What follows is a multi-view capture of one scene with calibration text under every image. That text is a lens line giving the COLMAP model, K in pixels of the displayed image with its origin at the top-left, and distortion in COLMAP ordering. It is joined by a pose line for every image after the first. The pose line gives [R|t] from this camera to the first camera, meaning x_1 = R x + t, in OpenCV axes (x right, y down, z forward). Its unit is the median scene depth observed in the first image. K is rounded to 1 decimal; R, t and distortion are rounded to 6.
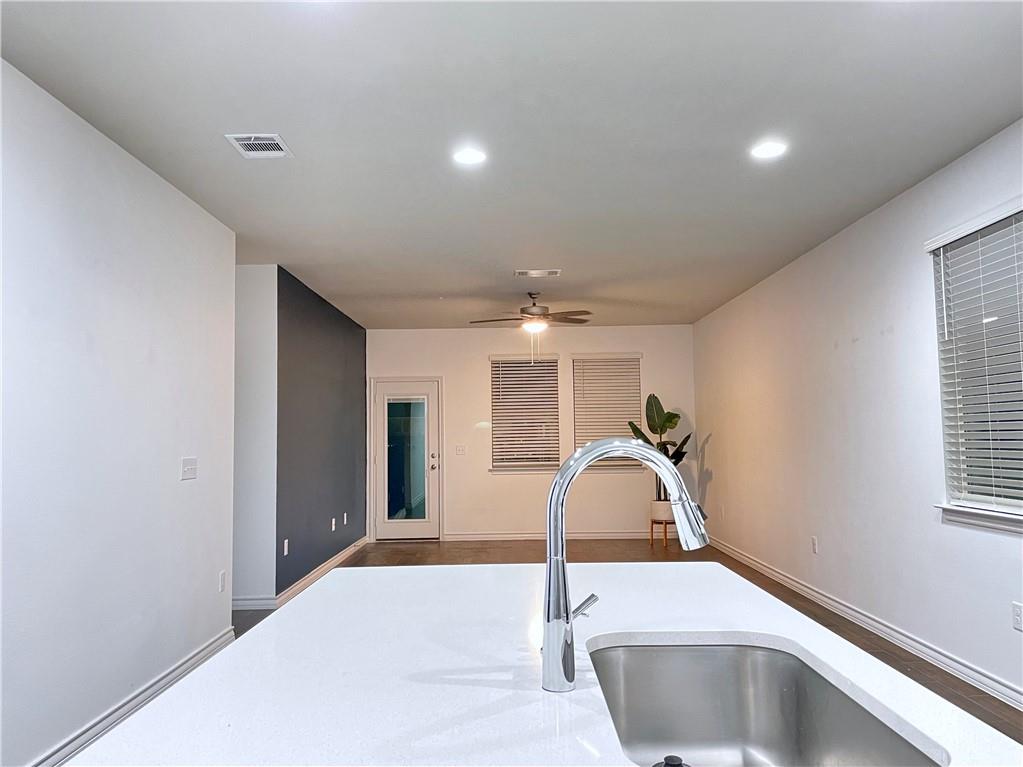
lens RADIAL K [[780.6, 0, 505.4], [0, 780.6, 379.4], [0, 0, 1]] dist [0.124367, -0.181368]
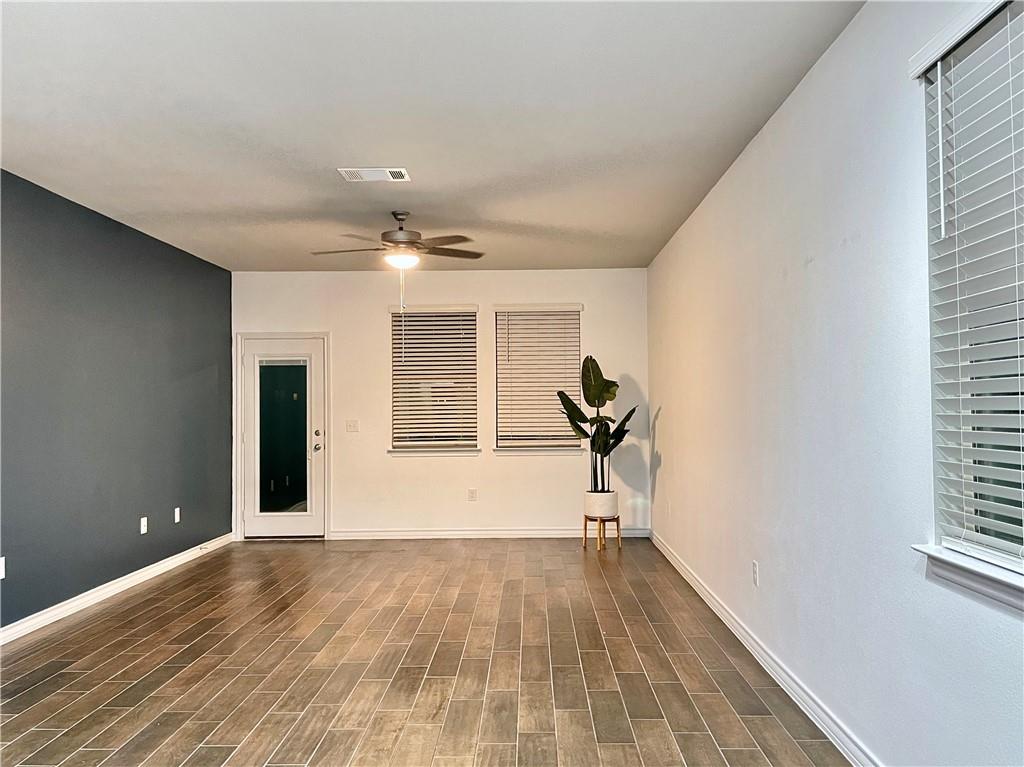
lens RADIAL K [[811.5, 0, 512.0], [0, 811.5, 383.5], [0, 0, 1]] dist [0.126718, -0.181159]
pose [[0.999967, 0.005699, -0.005751, 0.115608], [-0.005430, 0.998942, 0.045663, 0.009566], [0.006005, -0.045630, 0.998940, 0.189683]]
